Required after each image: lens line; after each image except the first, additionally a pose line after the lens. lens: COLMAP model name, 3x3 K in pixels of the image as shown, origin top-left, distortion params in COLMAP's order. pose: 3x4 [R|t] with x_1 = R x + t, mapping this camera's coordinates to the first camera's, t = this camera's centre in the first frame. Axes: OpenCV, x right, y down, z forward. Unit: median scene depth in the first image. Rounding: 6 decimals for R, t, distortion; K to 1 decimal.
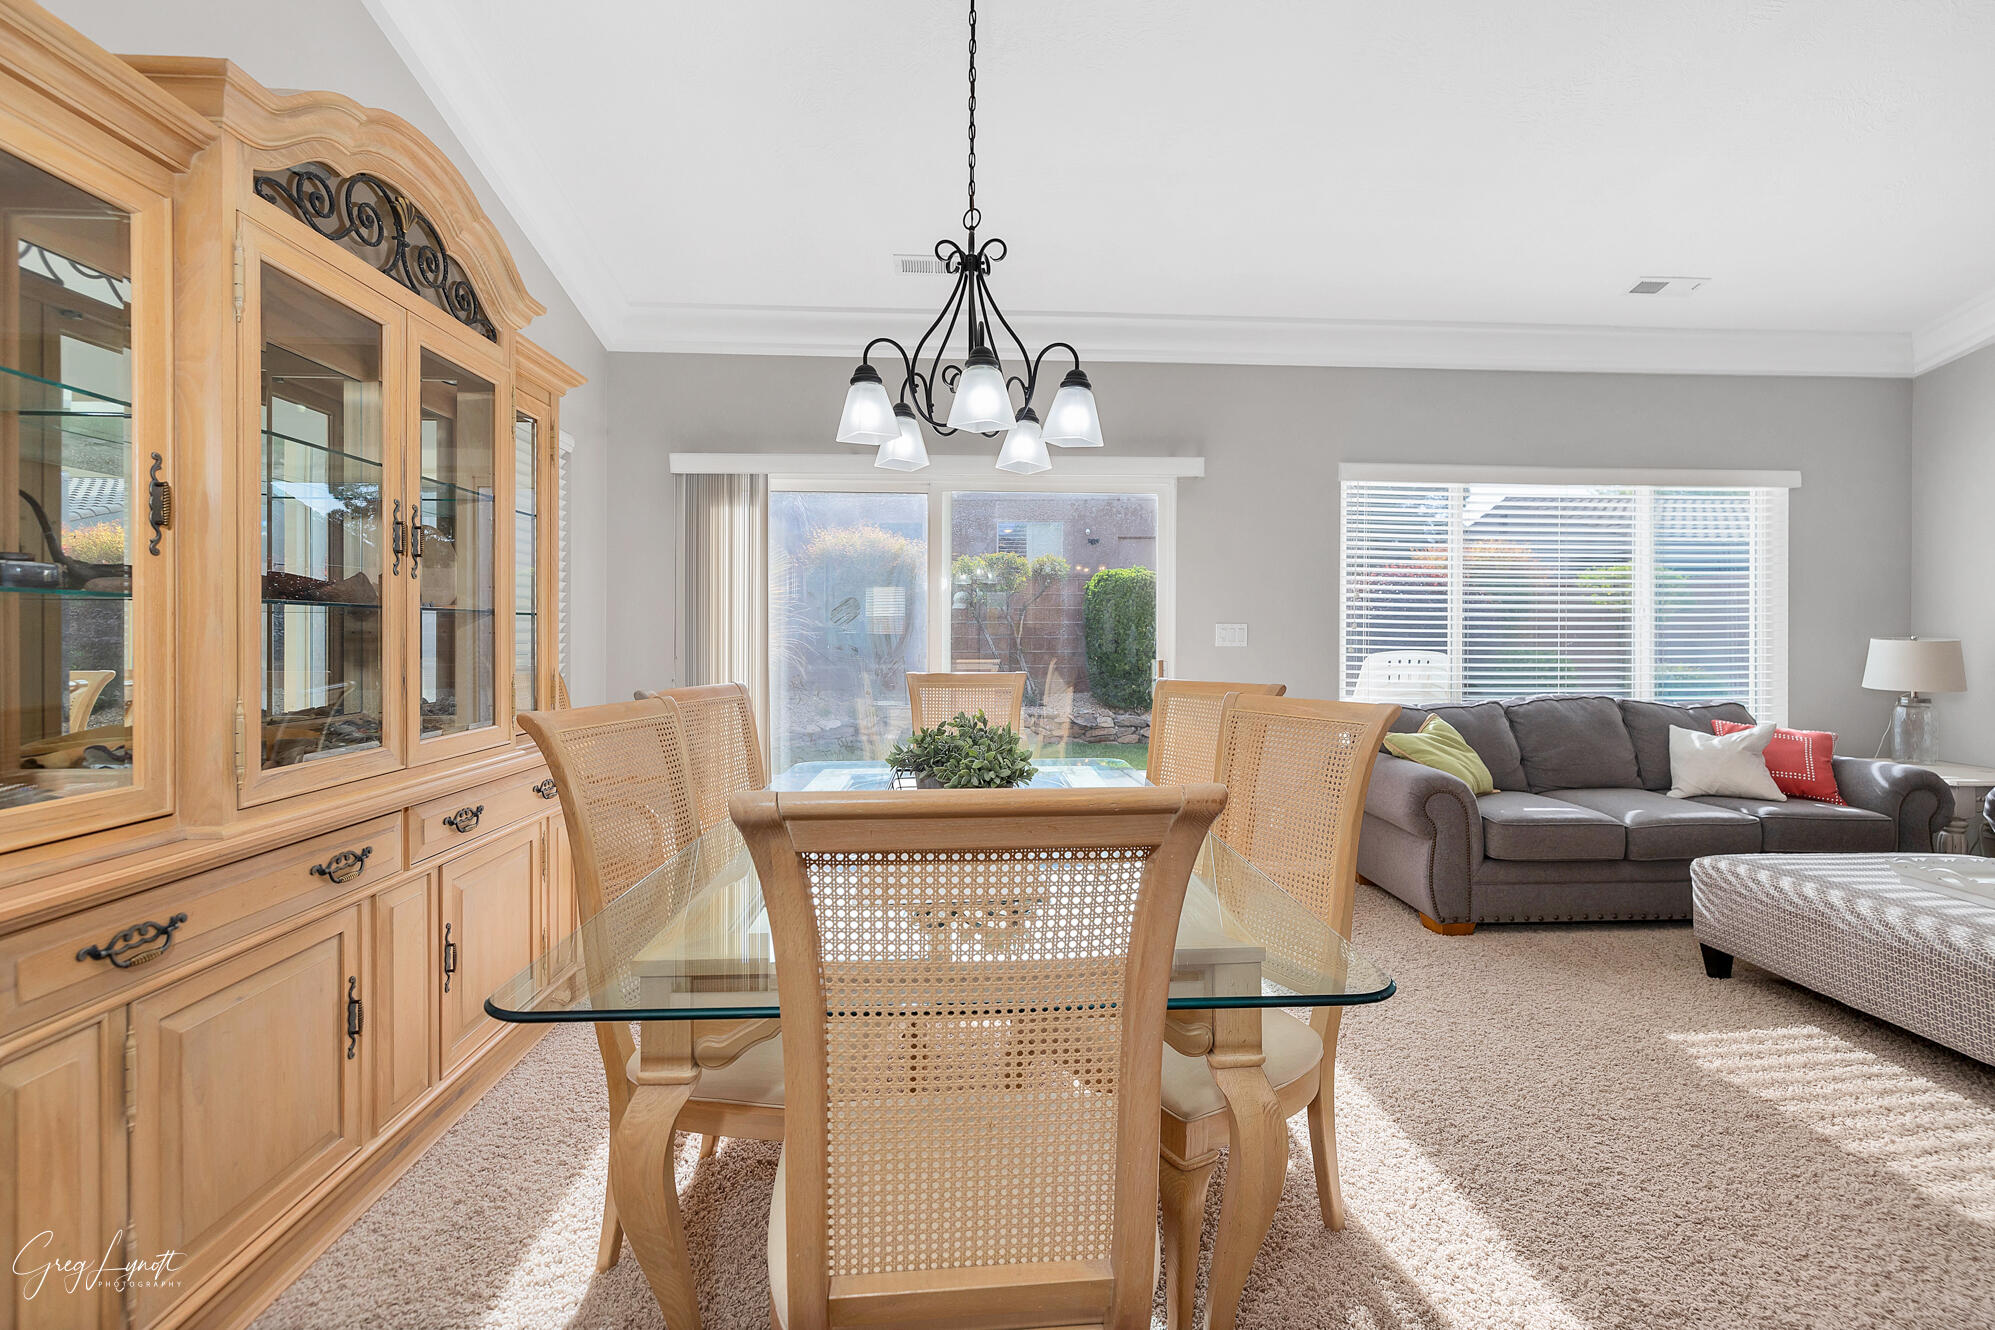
lens RADIAL K [[854.8, 0, 1003.9], [0, 854.8, 626.4], [0, 0, 1]] dist [-0.000753, 0.000027]
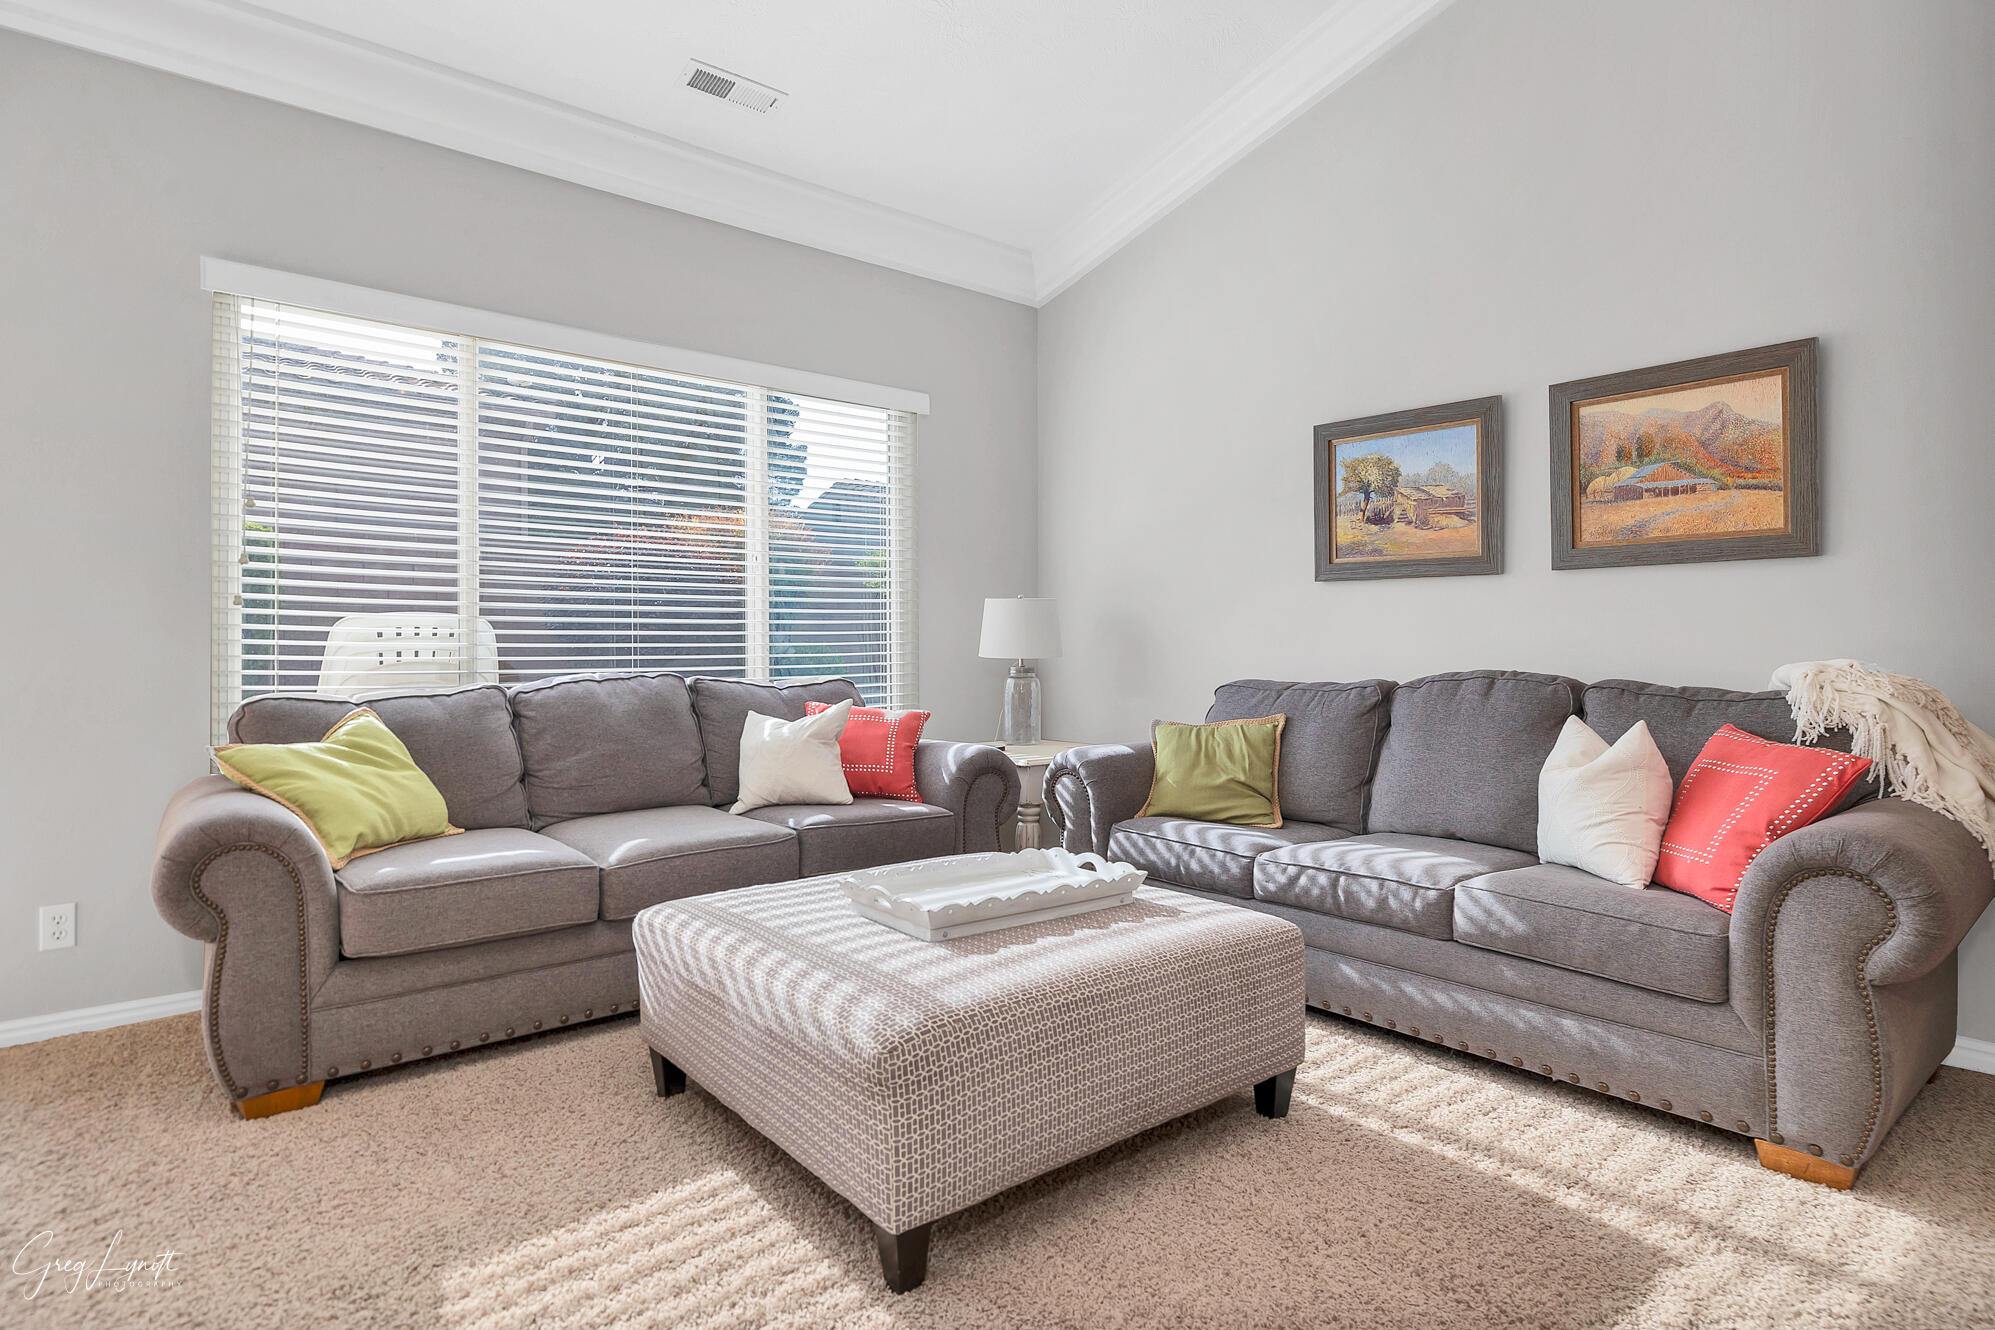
lens RADIAL K [[1062.6, 0, 999.0], [0, 1062.6, 624.0], [0, 0, 1]] dist [-0.000592, -0.000223]
pose [[0.797509, 0.006835, 0.603268, 0.446293], [-0.002671, 0.999966, -0.007799, 0.053637], [-0.603301, 0.004609, 0.797500, 0.178584]]
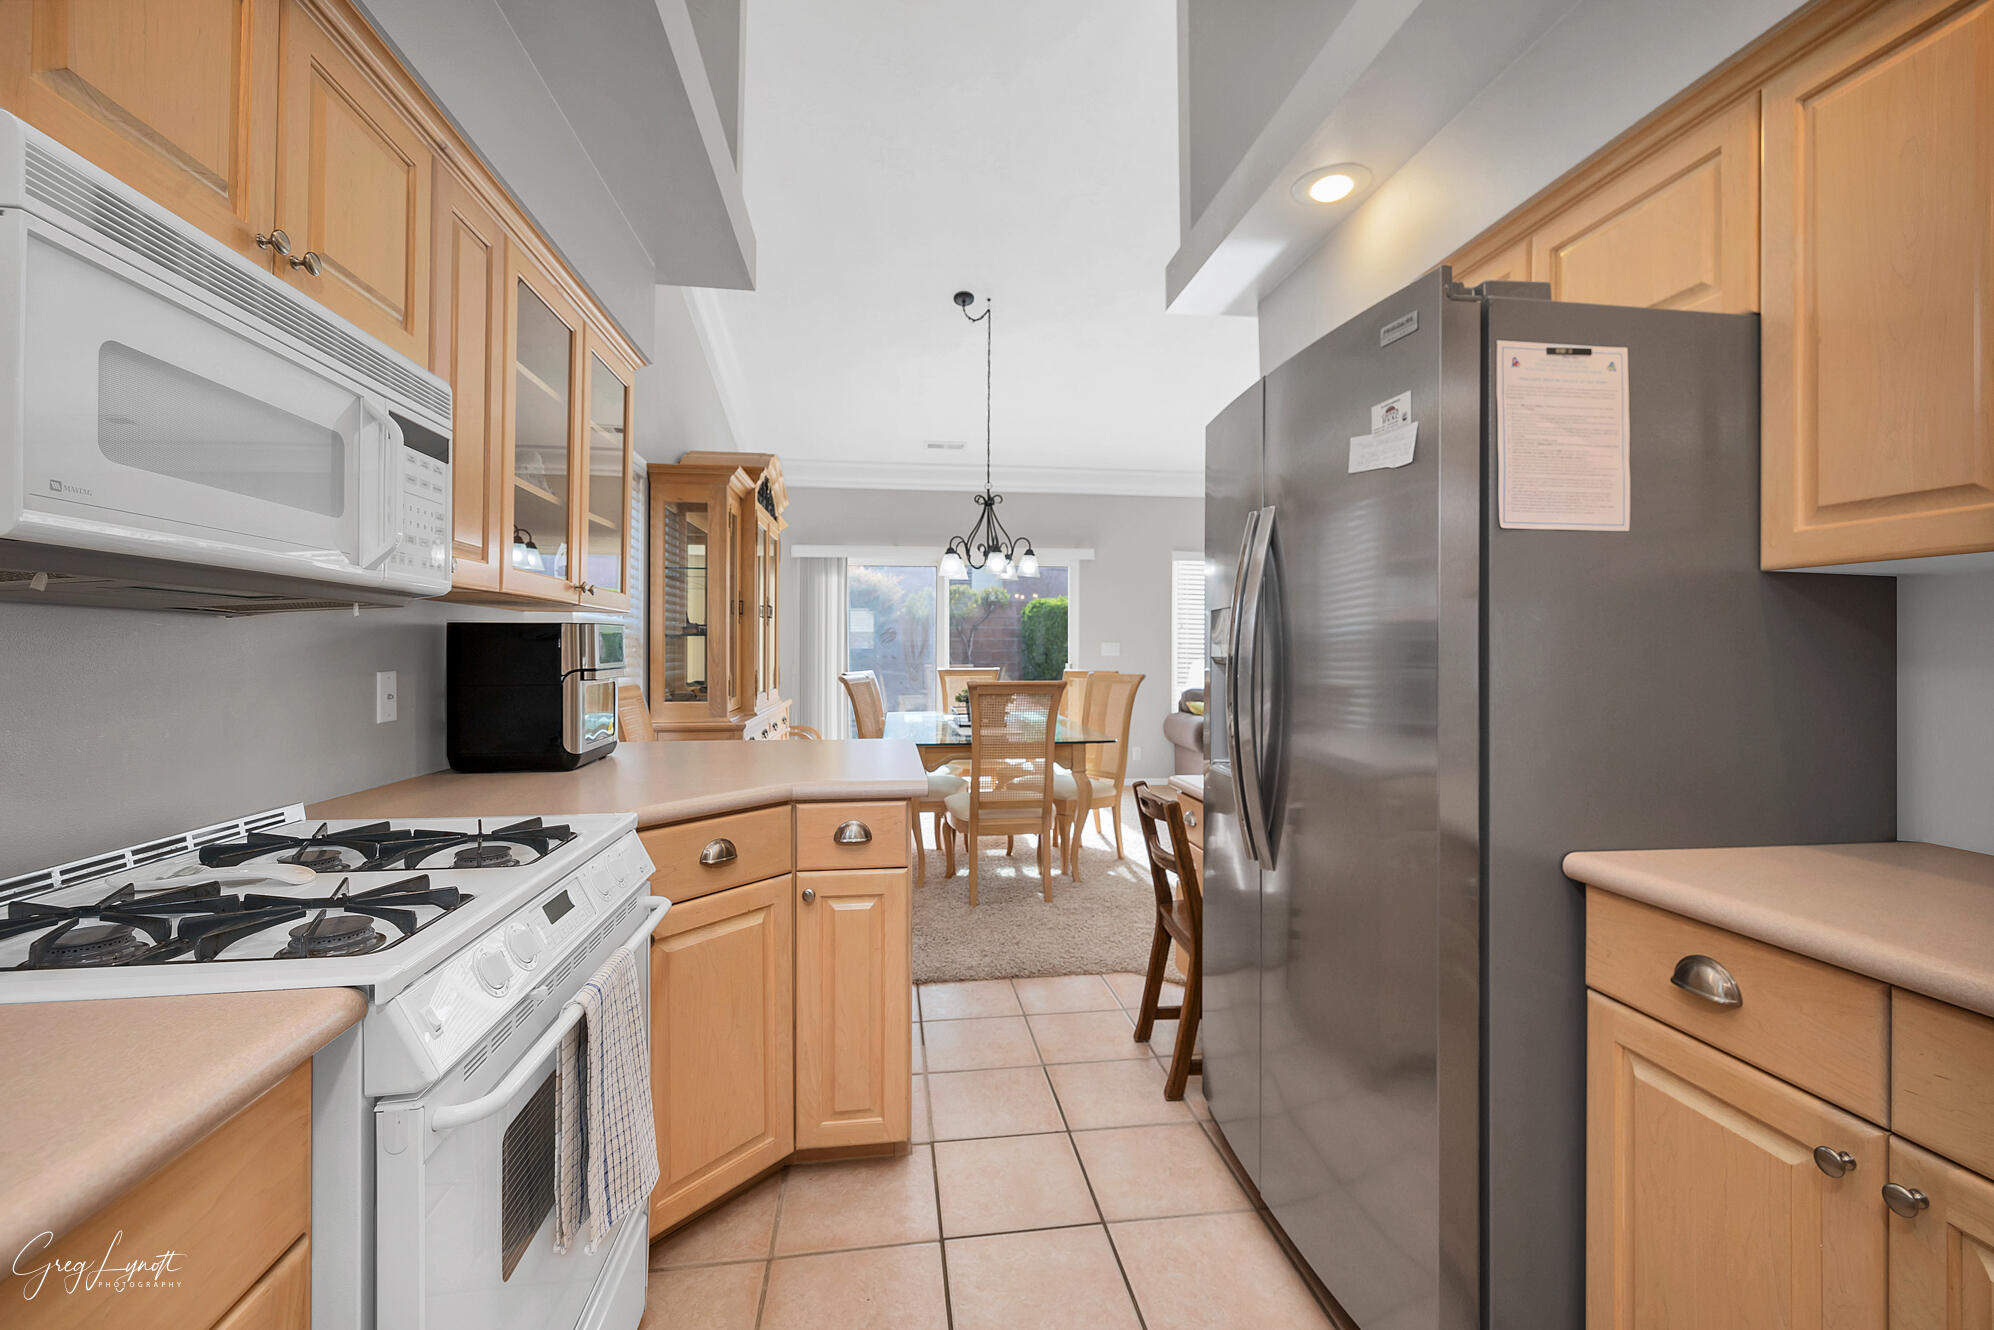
lens RADIAL K [[846.5, 0, 1004.8], [0, 846.5, 644.6], [0, 0, 1]] dist [0.000425, 0.000062]
pose [[0.996648, 0.001902, 0.081789, -0.105604], [-0.002573, 0.999964, 0.008091, -0.014966], [-0.081770, -0.008275, 0.996617, -0.822719]]
